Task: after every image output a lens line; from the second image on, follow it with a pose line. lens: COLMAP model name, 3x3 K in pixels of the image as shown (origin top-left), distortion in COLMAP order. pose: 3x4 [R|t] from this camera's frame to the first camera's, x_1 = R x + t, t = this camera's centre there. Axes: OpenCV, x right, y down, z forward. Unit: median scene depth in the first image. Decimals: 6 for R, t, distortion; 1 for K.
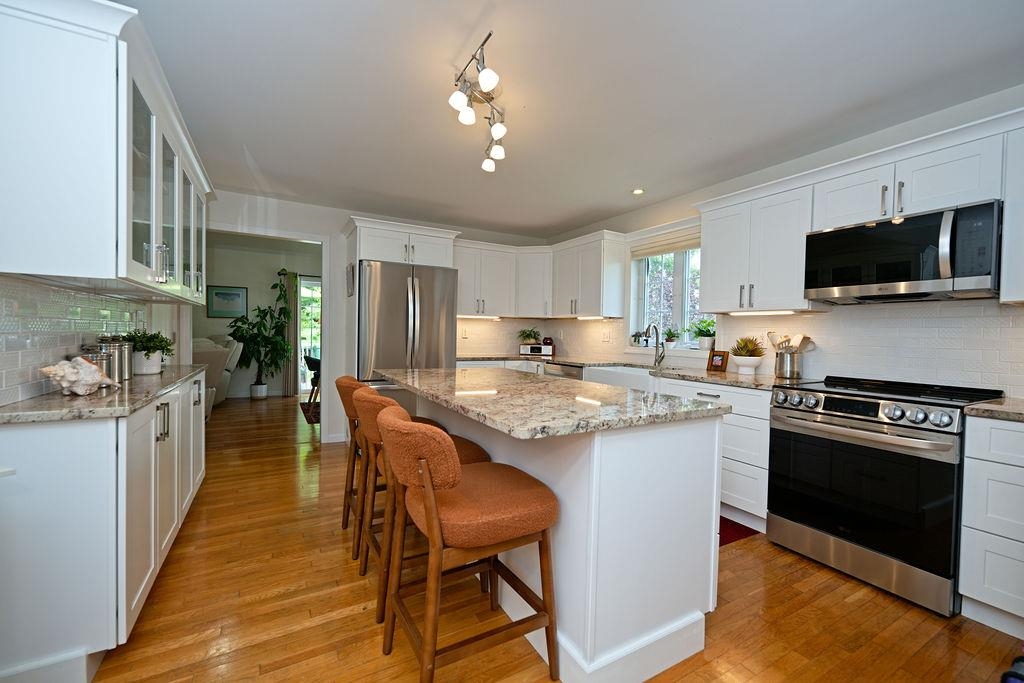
lens RADIAL K [[422.7, 0, 506.5], [0, 422.7, 342.0], [0, 0, 1]] dist [-0.000798, -0.000181]
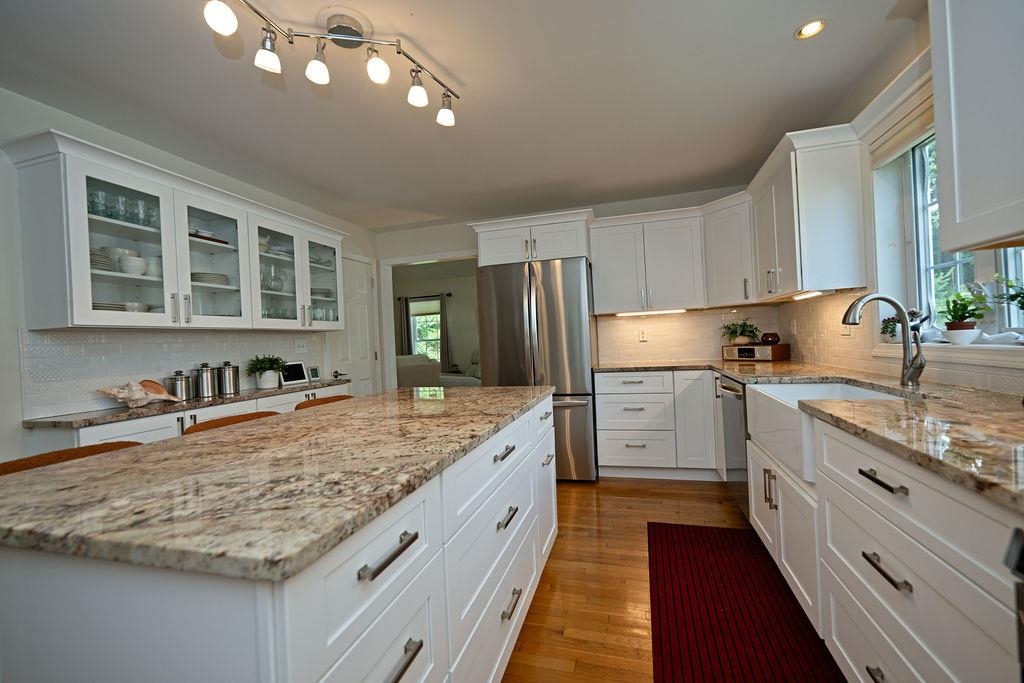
lens RADIAL K [[422.7, 0, 516.5], [0, 422.7, 341.3], [0, 0, 1]] dist [-0.000798, -0.000181]
pose [[0.692077, -0.053160, -0.719864, 0.352281], [0.048129, 0.998464, -0.027463, 0.001225], [0.720217, -0.015639, 0.693572, 0.355996]]
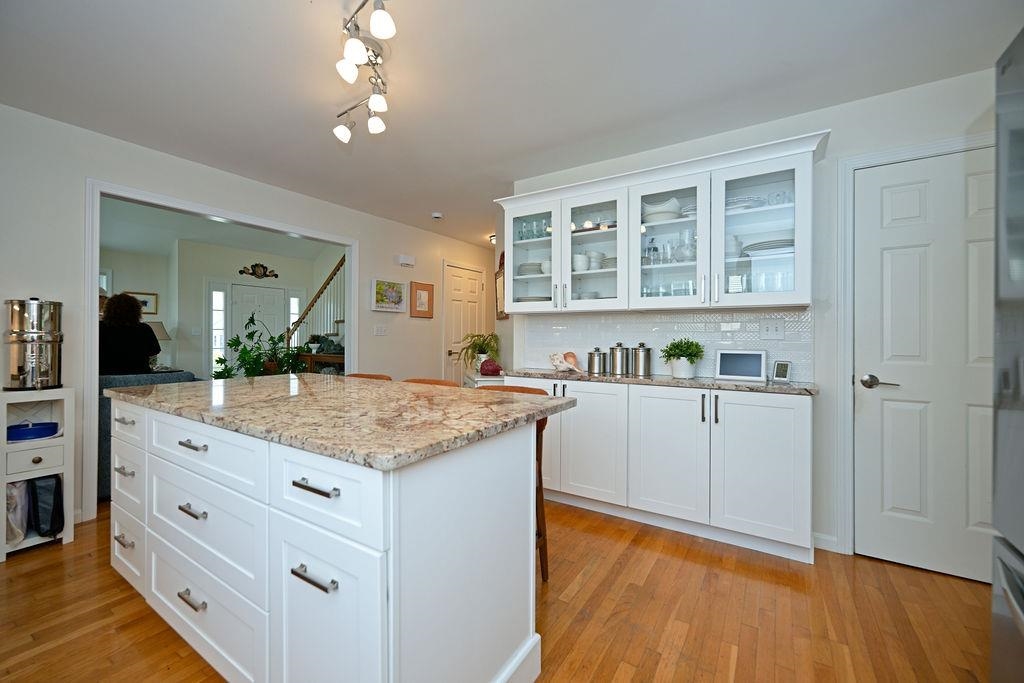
lens RADIAL K [[422.7, 0, 517.3], [0, 422.7, 335.3], [0, 0, 1]] dist [-0.000798, -0.000181]
pose [[-0.882235, -0.027518, -0.470004, 0.038396], [-0.033620, 0.999424, 0.004592, -0.015446], [0.469607, 0.019853, -0.882652, 0.977376]]
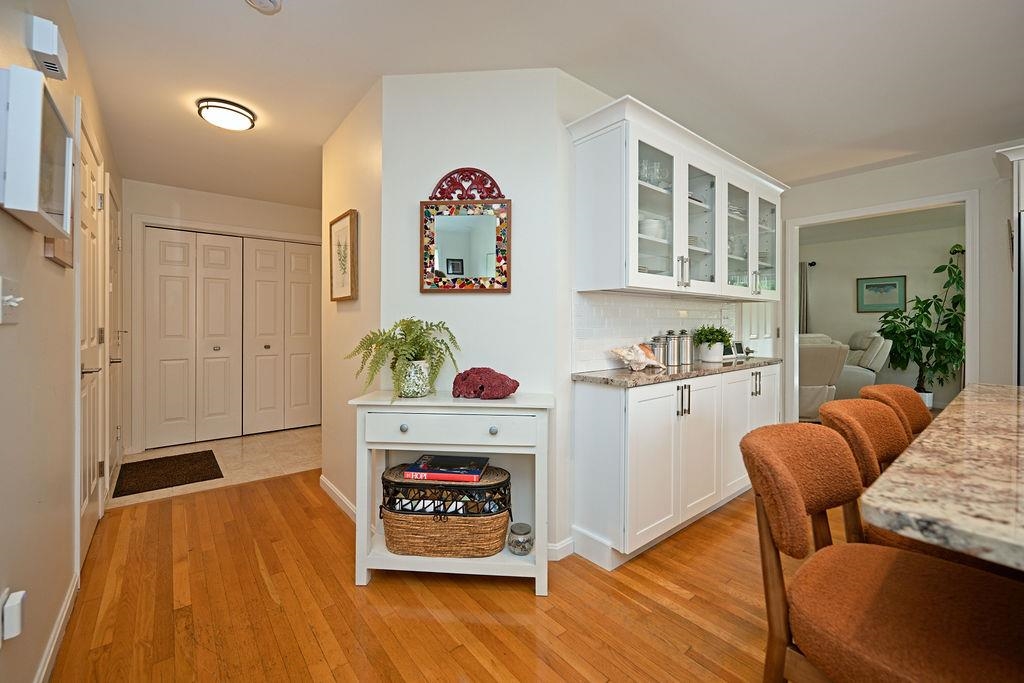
lens RADIAL K [[422.7, 0, 522.0], [0, 422.7, 315.9], [0, 0, 1]] dist [-0.000798, -0.000181]
pose [[0.163286, -0.037087, -0.985881, 0.141682], [-0.017937, 0.999016, -0.040552, 0.001687], [0.986416, 0.024306, 0.162460, 0.143564]]
